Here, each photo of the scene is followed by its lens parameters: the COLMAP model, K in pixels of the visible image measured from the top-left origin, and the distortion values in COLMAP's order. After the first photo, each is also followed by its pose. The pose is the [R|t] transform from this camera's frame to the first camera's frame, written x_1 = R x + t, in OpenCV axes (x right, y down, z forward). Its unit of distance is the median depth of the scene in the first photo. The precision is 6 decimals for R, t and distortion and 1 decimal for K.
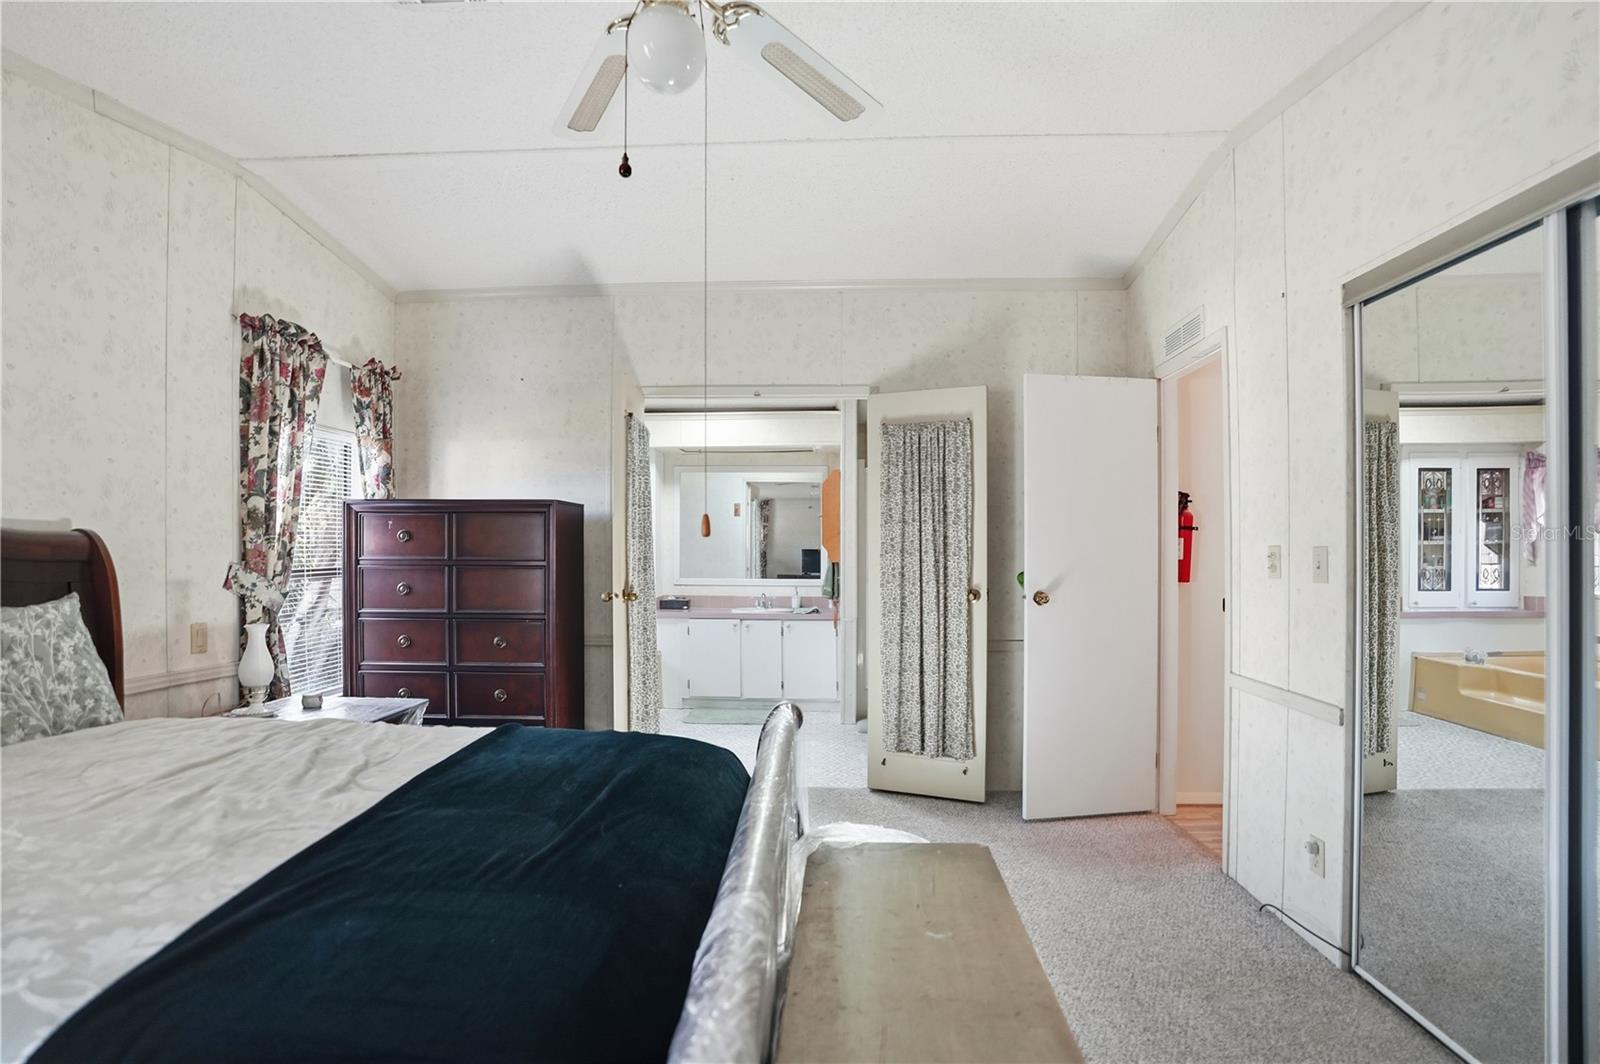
lens RADIAL K [[751.3, 0, 800.0], [0, 751.3, 532.0], [0, 0, 1]] dist [-0.083601, 0.038521]
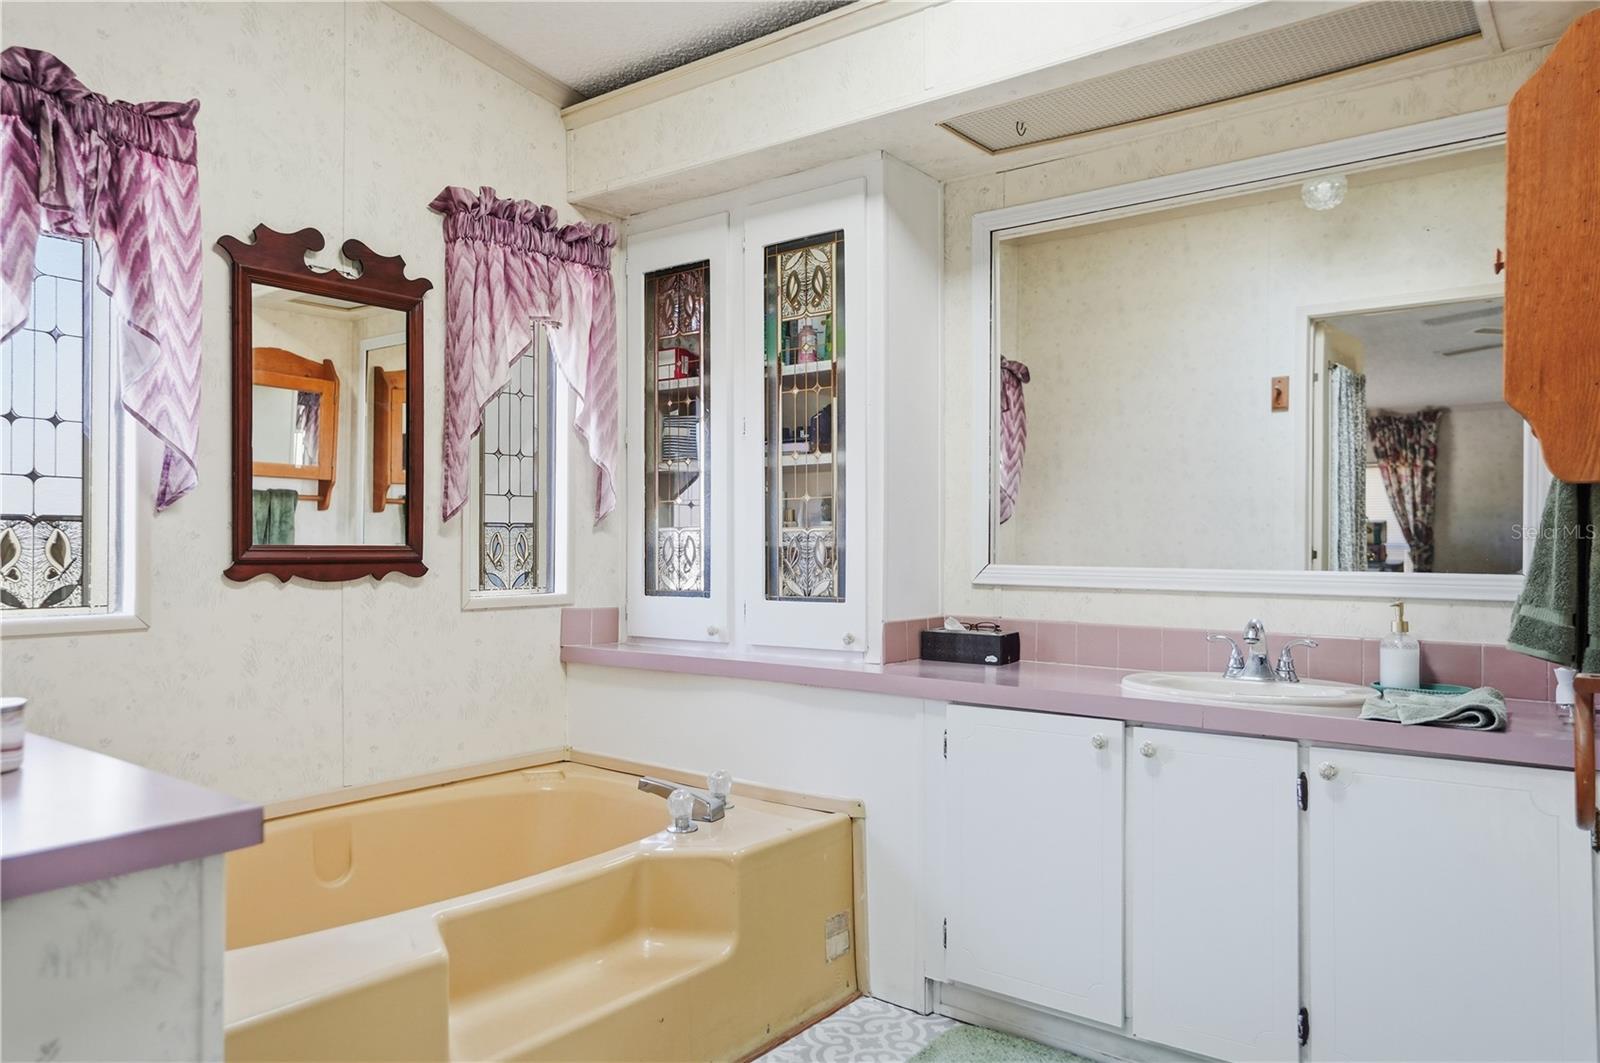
lens RADIAL K [[1077.8, 0, 800.0], [0, 1077.8, 531.5], [0, 0, 1]] dist [-0.002031, -0.000233]
pose [[0.815053, -0.004384, -0.579370, 0.039066], [0.007738, 0.999965, 0.003319, 0.046603], [0.579335, -0.007188, 0.815058, 0.593310]]
